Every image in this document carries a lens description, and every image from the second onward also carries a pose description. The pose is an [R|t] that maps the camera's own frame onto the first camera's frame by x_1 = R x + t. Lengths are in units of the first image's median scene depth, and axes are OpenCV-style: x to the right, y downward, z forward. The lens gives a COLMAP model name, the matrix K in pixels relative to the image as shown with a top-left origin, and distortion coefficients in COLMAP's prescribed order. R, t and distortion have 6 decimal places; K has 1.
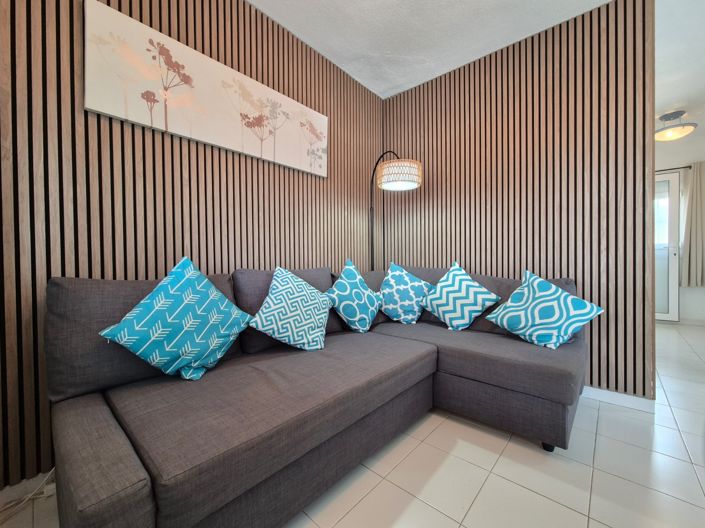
lens RADIAL K [[288.7, 0, 357.2], [0, 288.7, 264.4], [0, 0, 1]] dist [-0.004769, 0.002214]
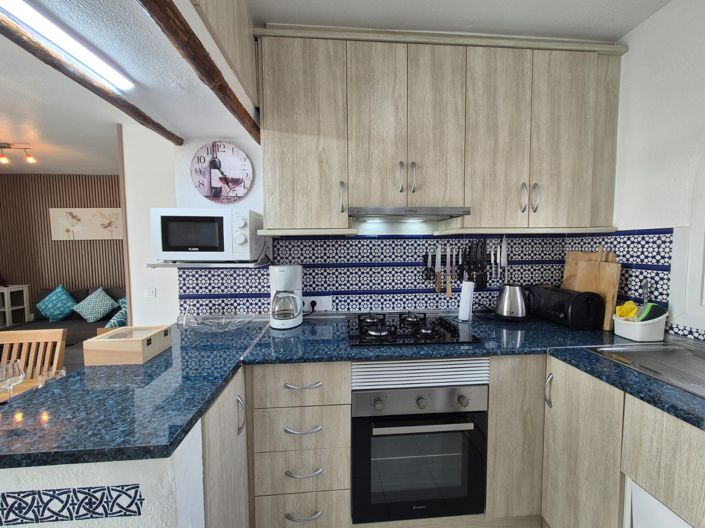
lens RADIAL K [[288.7, 0, 353.3], [0, 288.7, 264.3], [0, 0, 1]] dist [-0.004769, 0.002214]
pose [[0.714370, 0.046413, -0.698228, 2.684544], [-0.007488, 0.998248, 0.058696, -0.314133], [0.699729, -0.036702, 0.713465, 0.682161]]
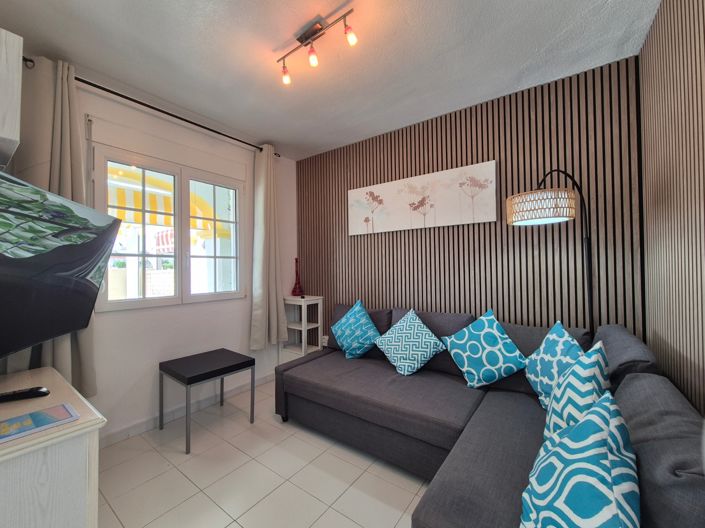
lens RADIAL K [[288.7, 0, 358.6], [0, 288.7, 263.2], [0, 0, 1]] dist [-0.004769, 0.002214]
pose [[0.108455, -0.009426, -0.994057, 0.993619], [0.000024, 0.999955, -0.009479, -0.183012], [0.994101, 0.001005, 0.108451, 0.526799]]
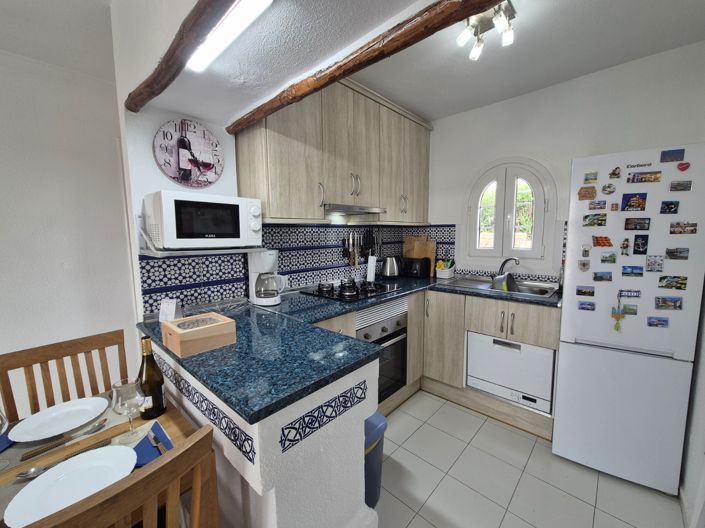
lens RADIAL K [[288.7, 0, 353.5], [0, 288.7, 265.2], [0, 0, 1]] dist [-0.004769, 0.002214]
pose [[0.999680, 0.003973, -0.024974, 2.264074], [-0.001427, 0.994870, 0.101154, -0.306909], [0.025248, -0.101086, 0.994557, 0.205643]]
